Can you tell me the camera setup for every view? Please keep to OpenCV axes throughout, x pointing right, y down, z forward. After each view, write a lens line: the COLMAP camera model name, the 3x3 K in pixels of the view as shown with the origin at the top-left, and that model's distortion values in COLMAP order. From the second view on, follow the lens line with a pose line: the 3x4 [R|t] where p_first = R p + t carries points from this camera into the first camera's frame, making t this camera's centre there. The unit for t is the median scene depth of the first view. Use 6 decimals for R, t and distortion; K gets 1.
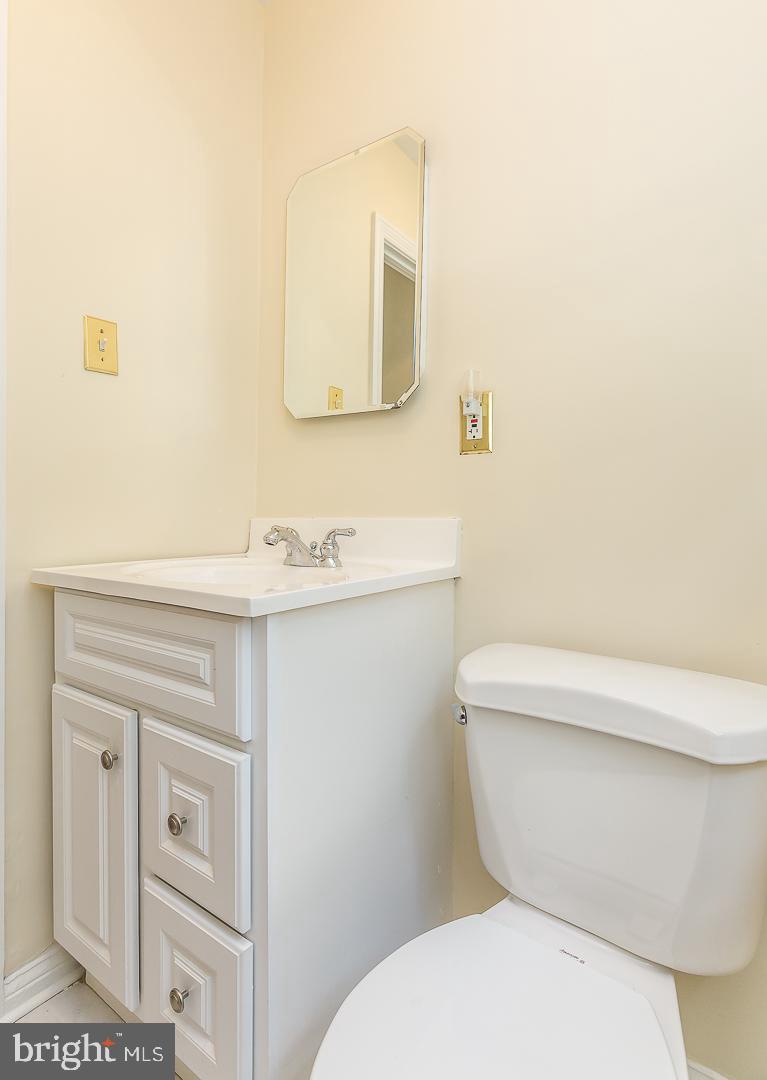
lens RADIAL K [[539.7, 0, 385.0], [0, 539.7, 531.3], [0, 0, 1]] dist [-0.000172, 0.000037]
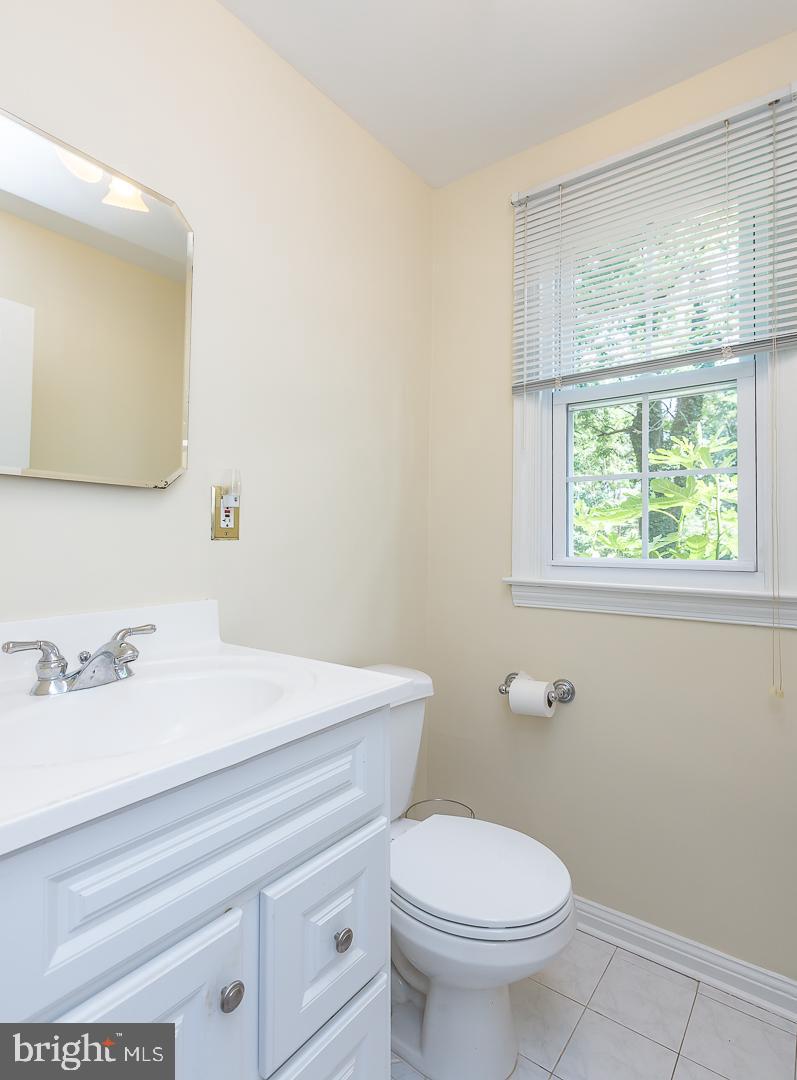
lens RADIAL K [[564.6, 0, 399.6], [0, 564.6, 538.8], [0, 0, 1]] dist [-0.001654, -0.000094]
pose [[0.031227, -0.005886, 0.999495, -1.012708], [0.027503, 0.999609, 0.005027, -0.143331], [-0.999134, 0.027332, 0.031377, 0.601005]]
